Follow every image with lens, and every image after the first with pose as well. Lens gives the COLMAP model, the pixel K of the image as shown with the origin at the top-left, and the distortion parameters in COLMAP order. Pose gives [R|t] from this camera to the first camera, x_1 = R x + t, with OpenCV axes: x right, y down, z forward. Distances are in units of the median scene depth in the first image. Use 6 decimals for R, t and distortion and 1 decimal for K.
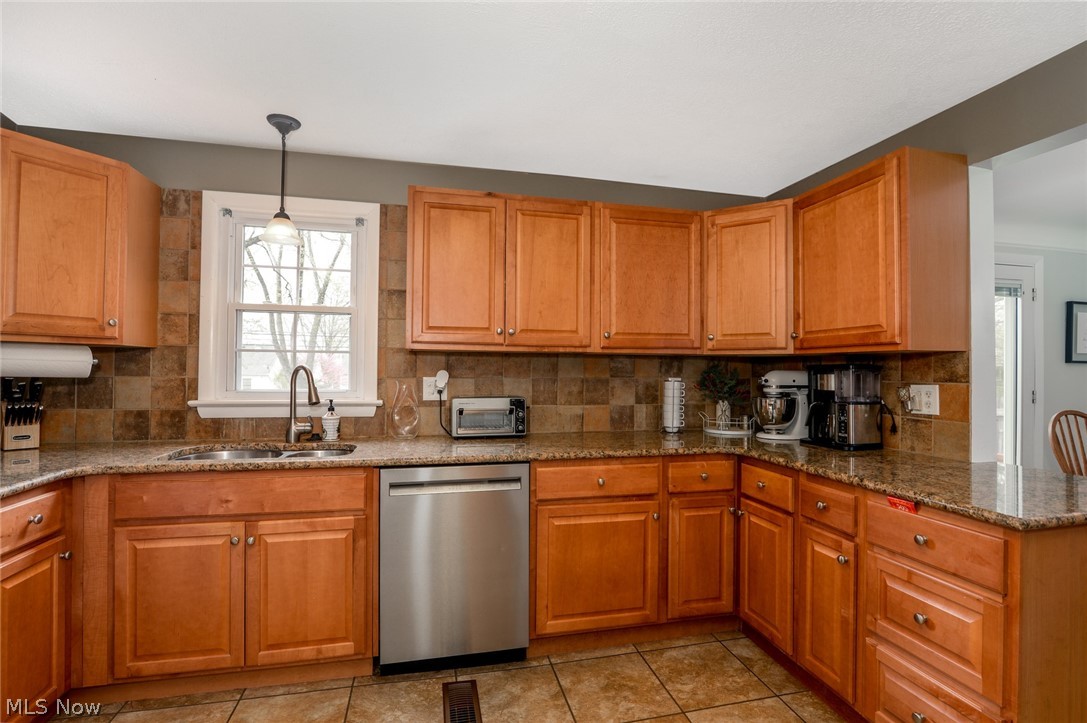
lens RADIAL K [[508.9, 0, 538.0], [0, 508.9, 363.2], [0, 0, 1]] dist [-0.015826, 0.000617]
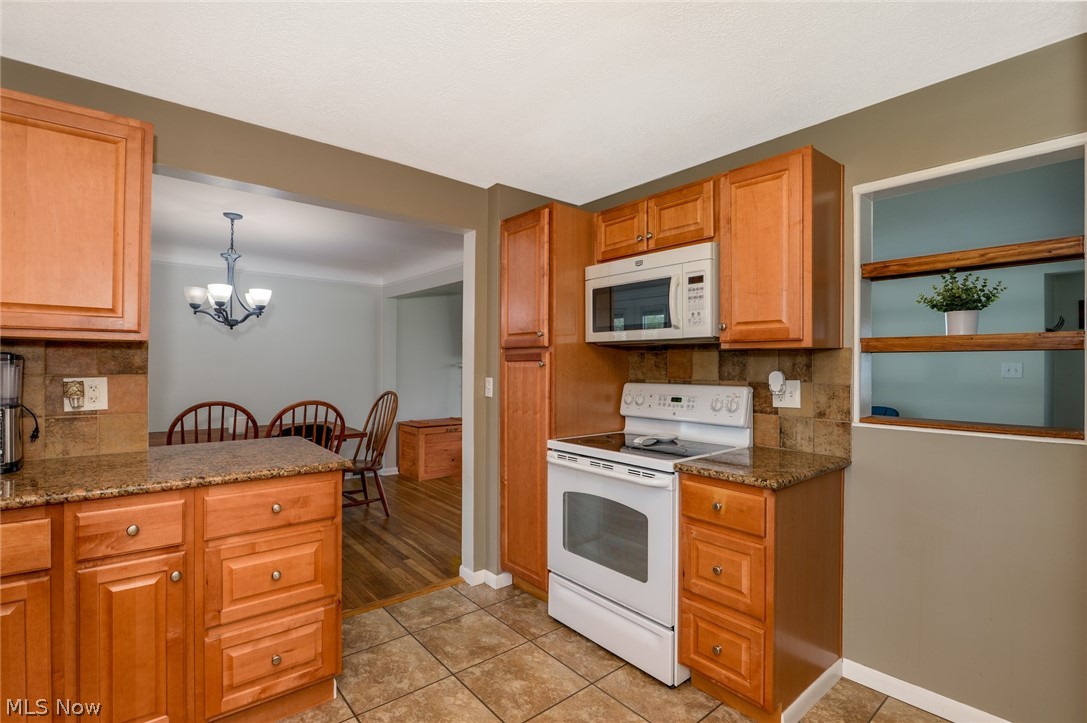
lens RADIAL K [[508.9, 0, 535.2], [0, 508.9, 363.4], [0, 0, 1]] dist [-0.015826, 0.000617]
pose [[-0.440337, 0.000635, 0.897832, -0.387215], [-0.015848, 0.999838, -0.008480, 0.012878], [-0.897693, -0.017962, -0.440256, 0.697568]]
